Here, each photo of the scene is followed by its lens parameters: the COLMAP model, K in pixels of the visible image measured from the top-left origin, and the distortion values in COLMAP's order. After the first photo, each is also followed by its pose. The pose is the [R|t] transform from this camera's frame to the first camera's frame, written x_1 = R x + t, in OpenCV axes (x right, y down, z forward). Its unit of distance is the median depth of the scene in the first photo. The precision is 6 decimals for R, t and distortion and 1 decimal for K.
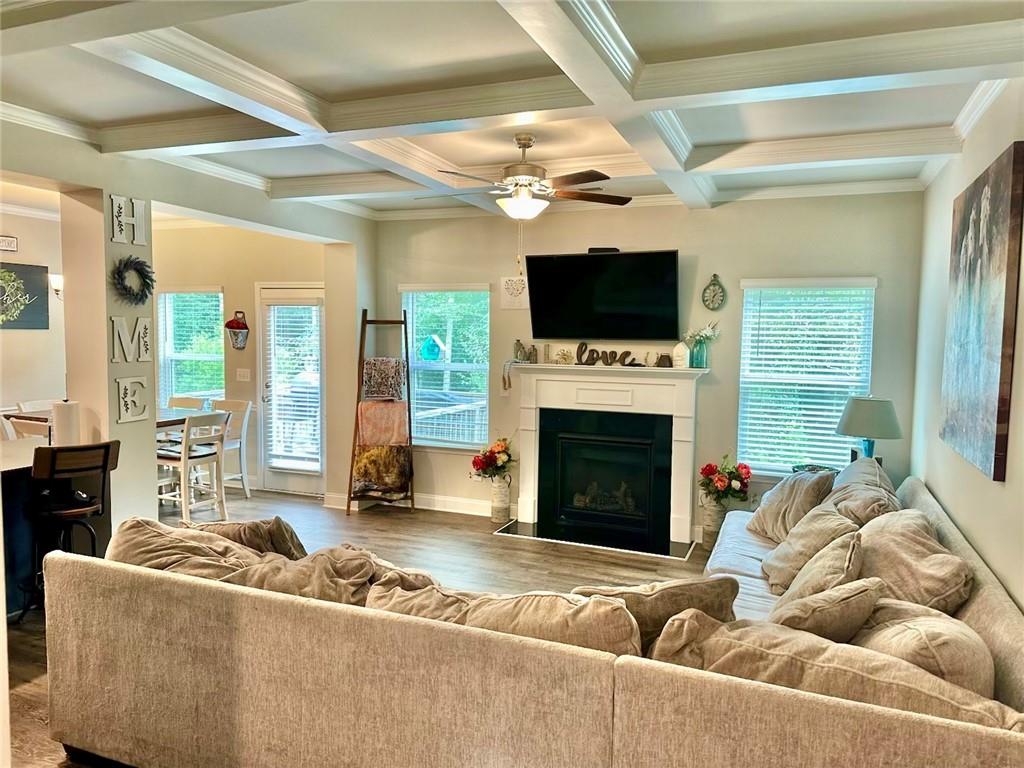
lens RADIAL K [[741.2, 0, 466.2], [0, 741.2, 388.0], [0, 0, 1]] dist [0.093687, -0.000865]
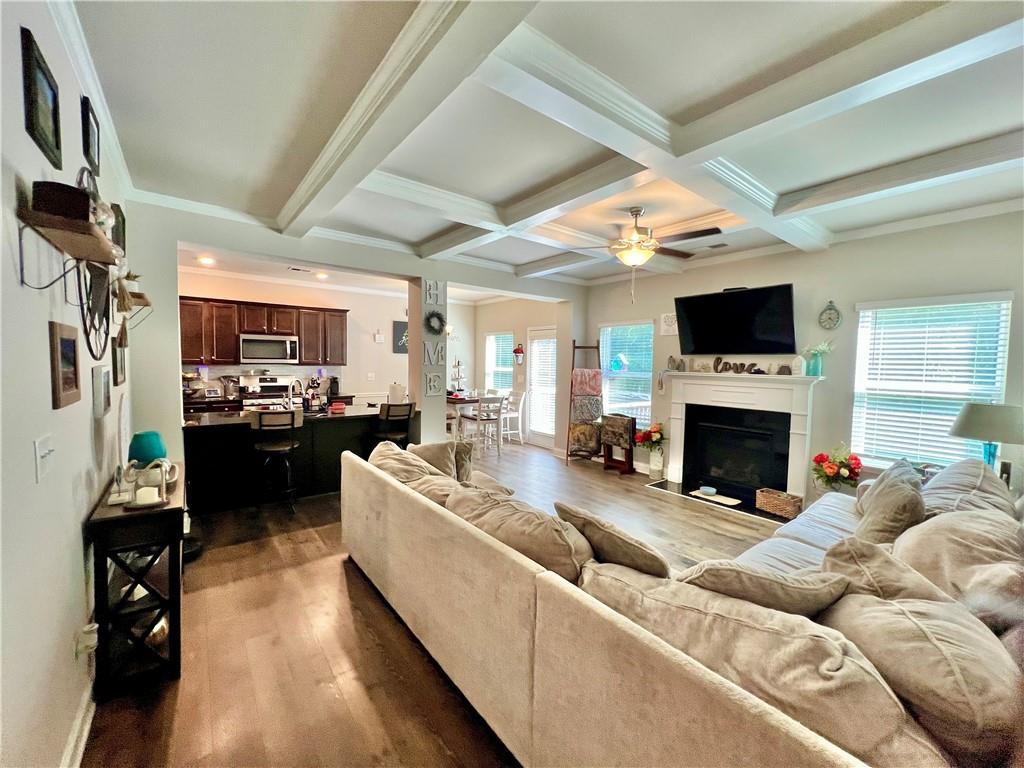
lens RADIAL K [[411.1, 0, 512.0], [0, 411.1, 384.0], [0, 0, 1]] dist [0.000348, -0.000132]
pose [[0.876160, 0.026715, -0.481279, 0.194427], [-0.044498, 0.998682, -0.025572, 0.026108], [0.479962, 0.043821, 0.876194, 0.149859]]
